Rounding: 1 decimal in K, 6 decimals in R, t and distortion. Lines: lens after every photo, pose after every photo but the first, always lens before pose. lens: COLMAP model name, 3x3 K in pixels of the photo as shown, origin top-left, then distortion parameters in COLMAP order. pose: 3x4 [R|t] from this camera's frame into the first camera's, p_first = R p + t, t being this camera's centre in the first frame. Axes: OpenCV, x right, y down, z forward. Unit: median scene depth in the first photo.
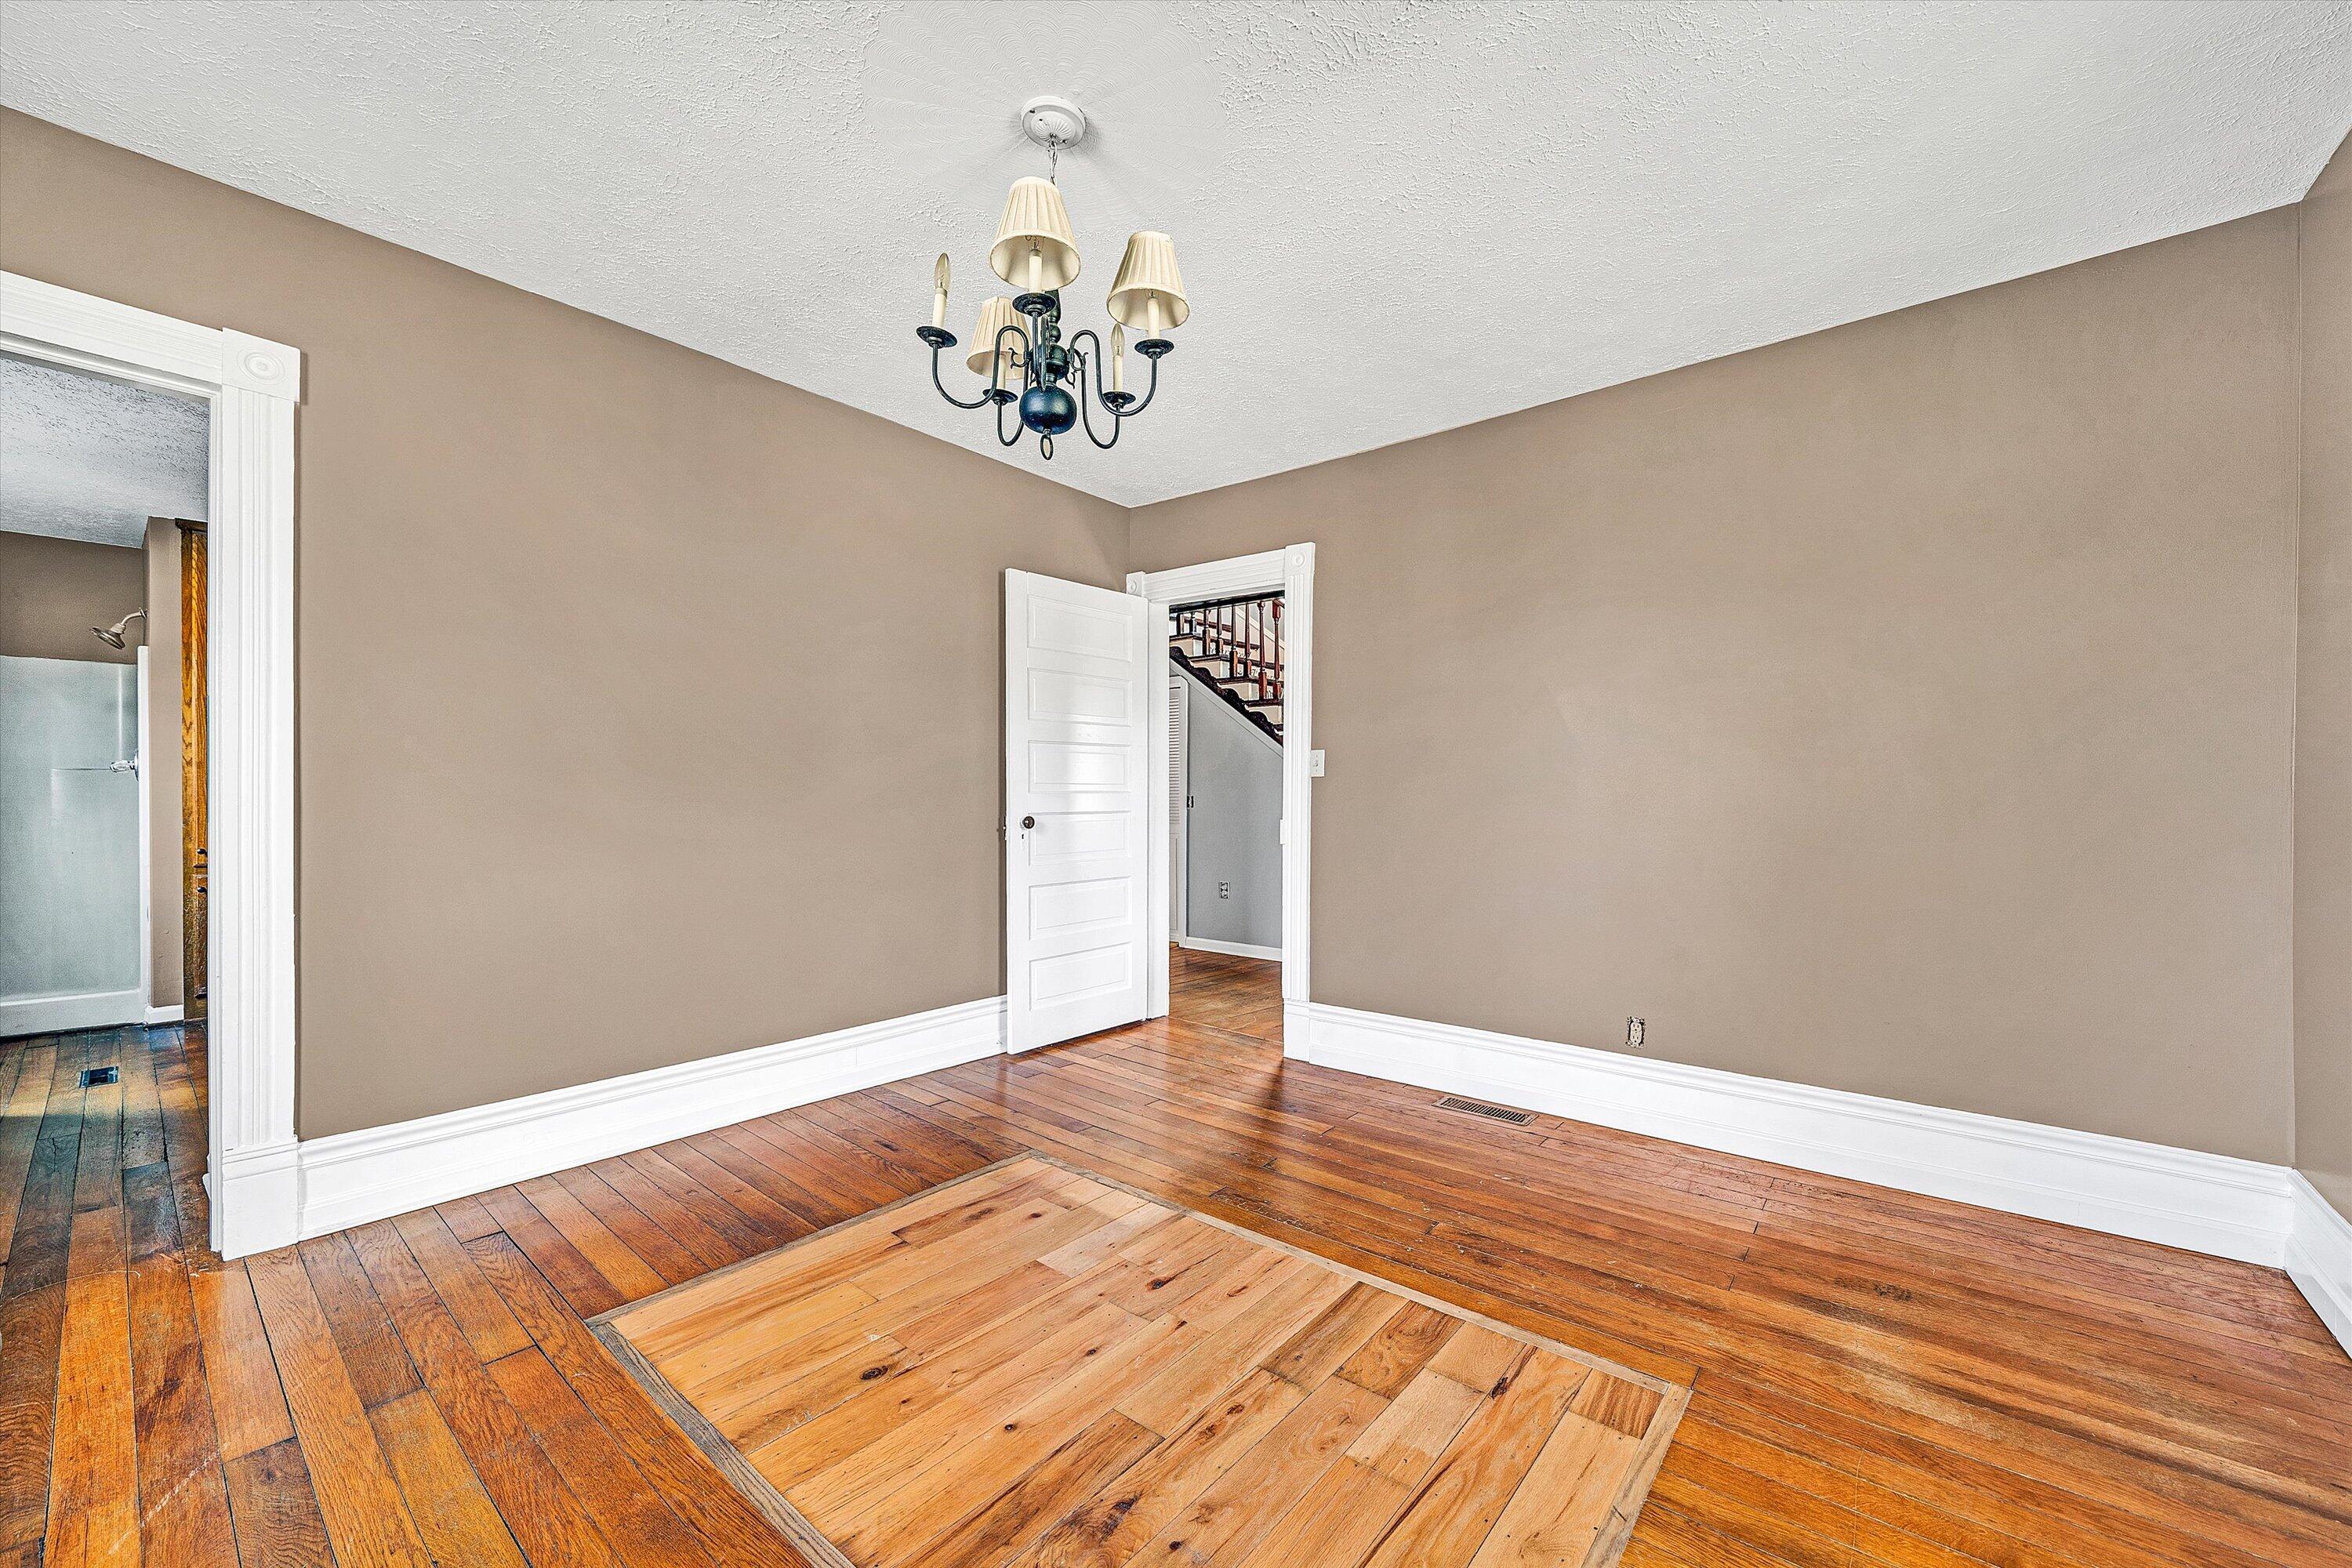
lens RADIAL K [[1623.0, 0, 1177.1], [0, 1623.0, 794.3], [0, 0, 1]] dist [-0.000874, 0.204930]
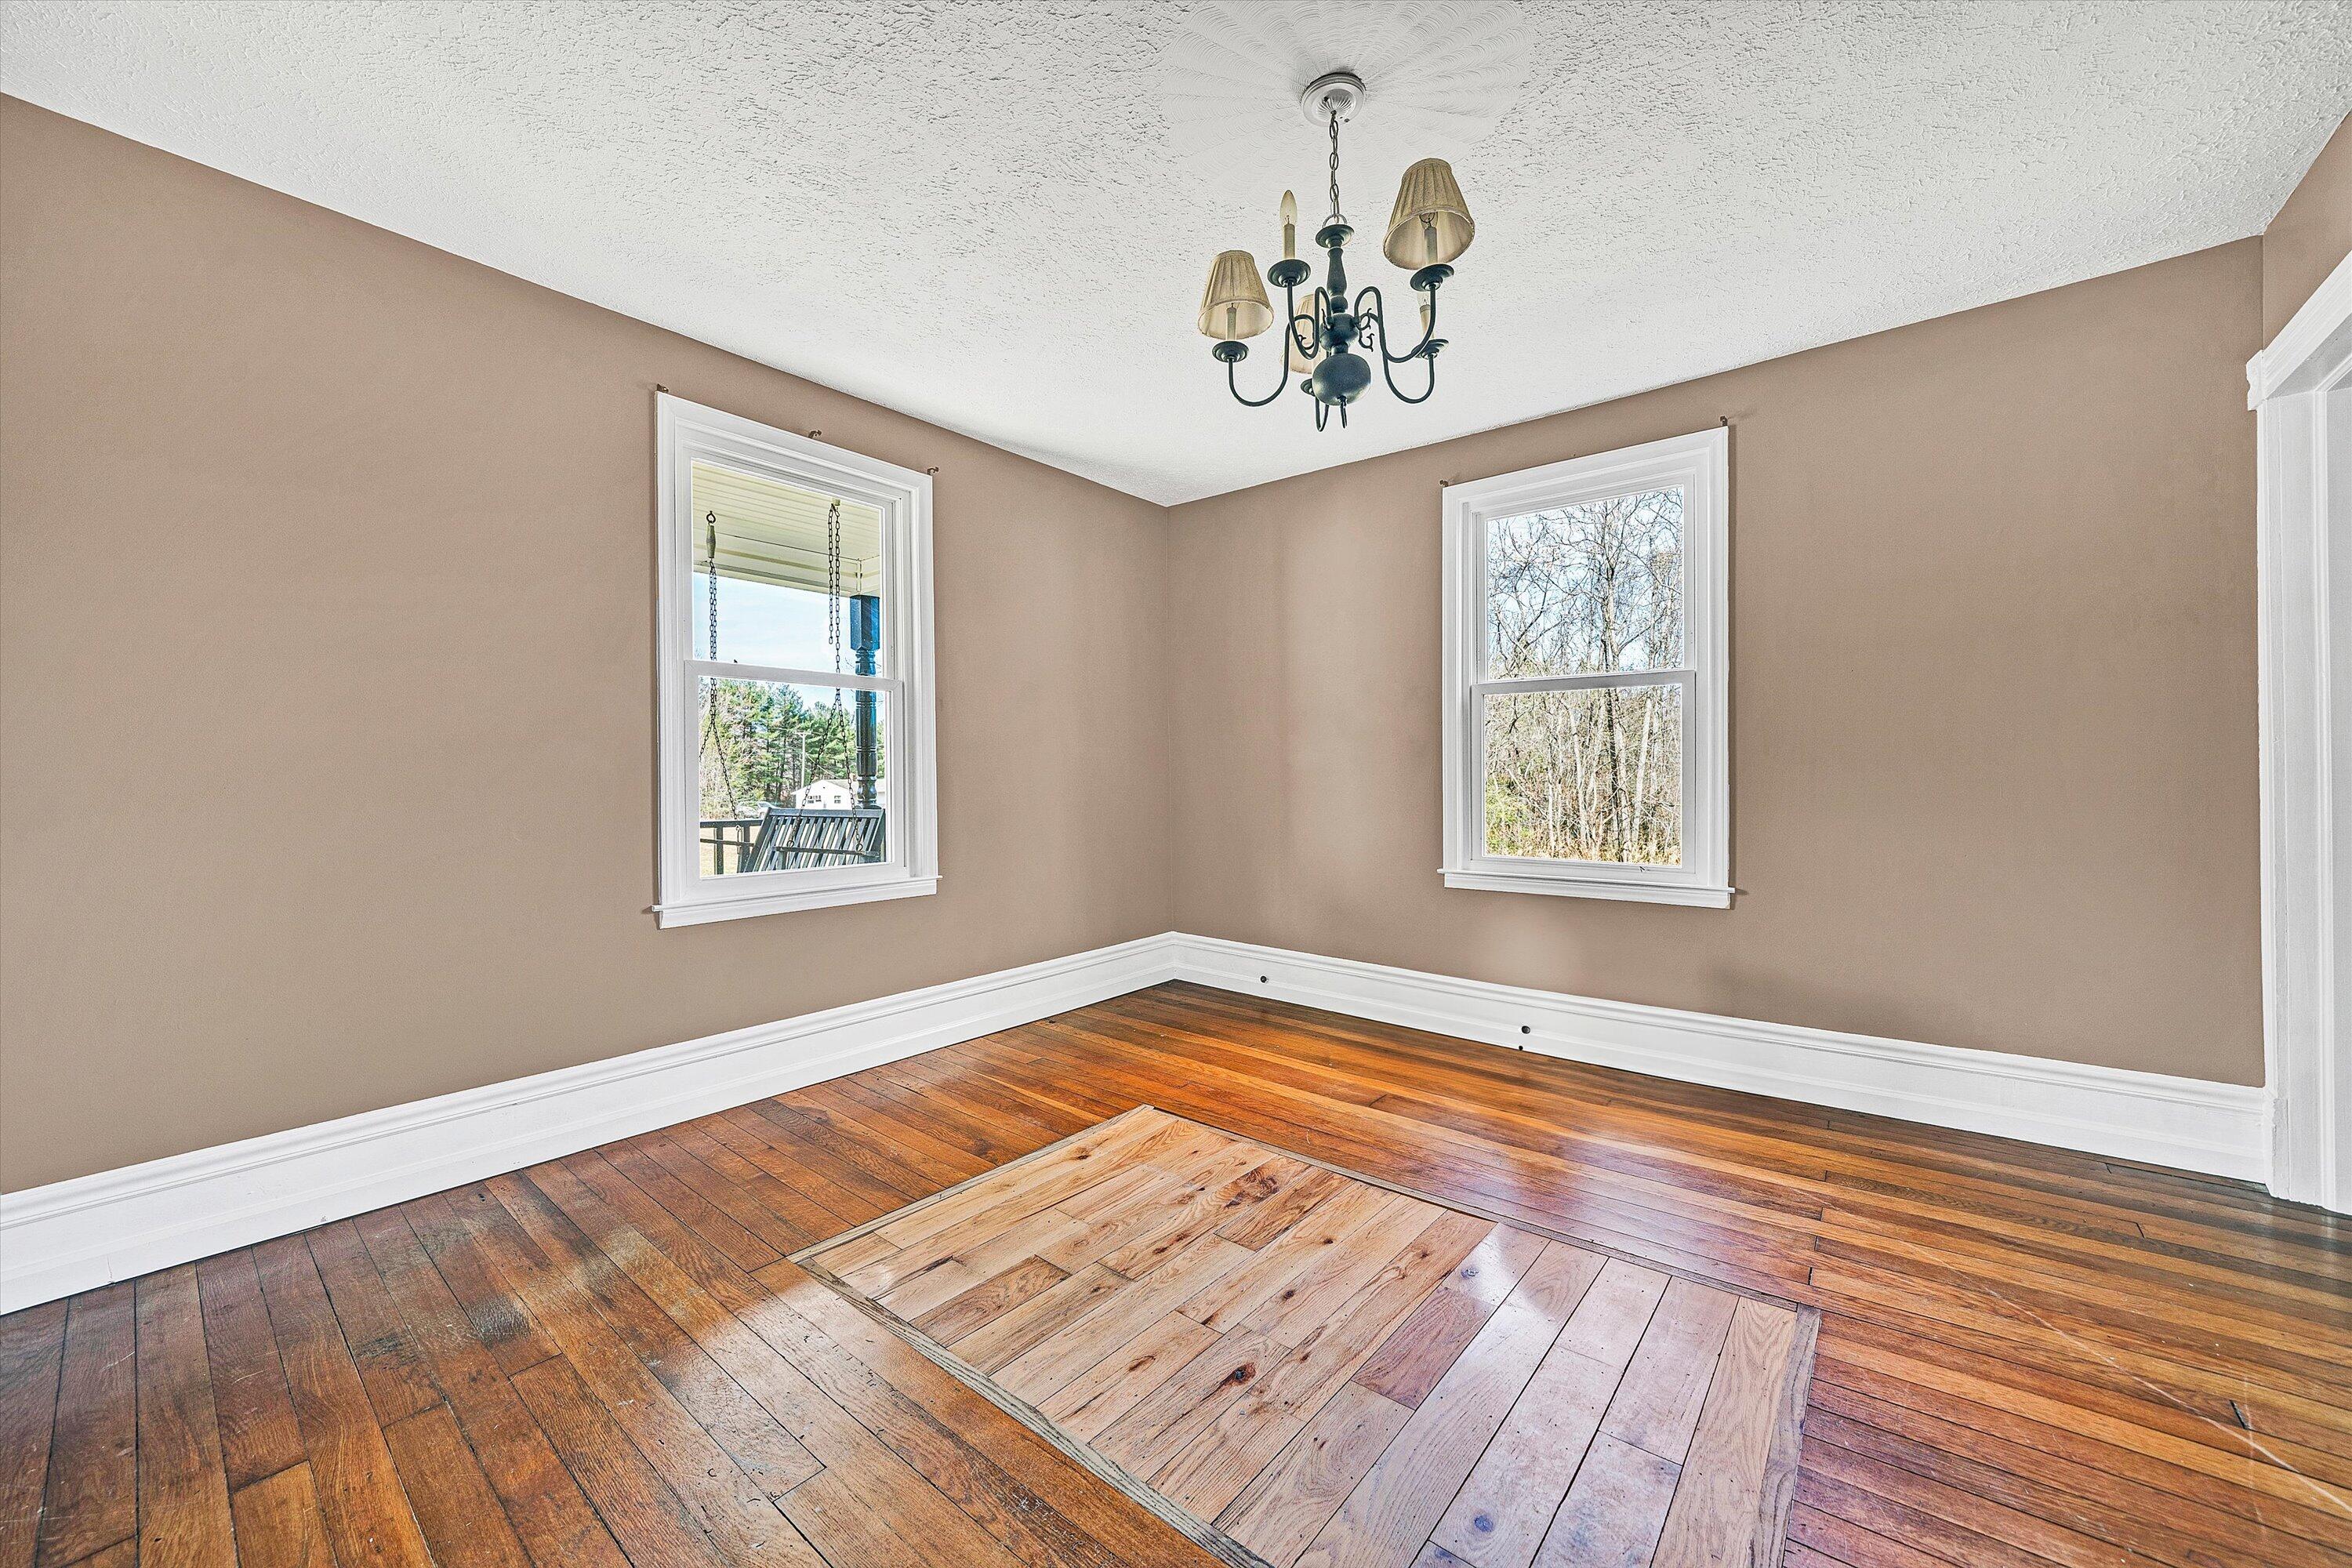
lens RADIAL K [[1623.0, 0, 1177.1], [0, 1623.0, 794.3], [0, 0, 1]] dist [-0.000874, 0.204930]
pose [[-0.999984, -0.001528, -0.005429, 0.029590], [-0.001558, 0.999984, 0.005510, 0.011261], [0.005420, 0.005518, -0.999970, 2.239294]]
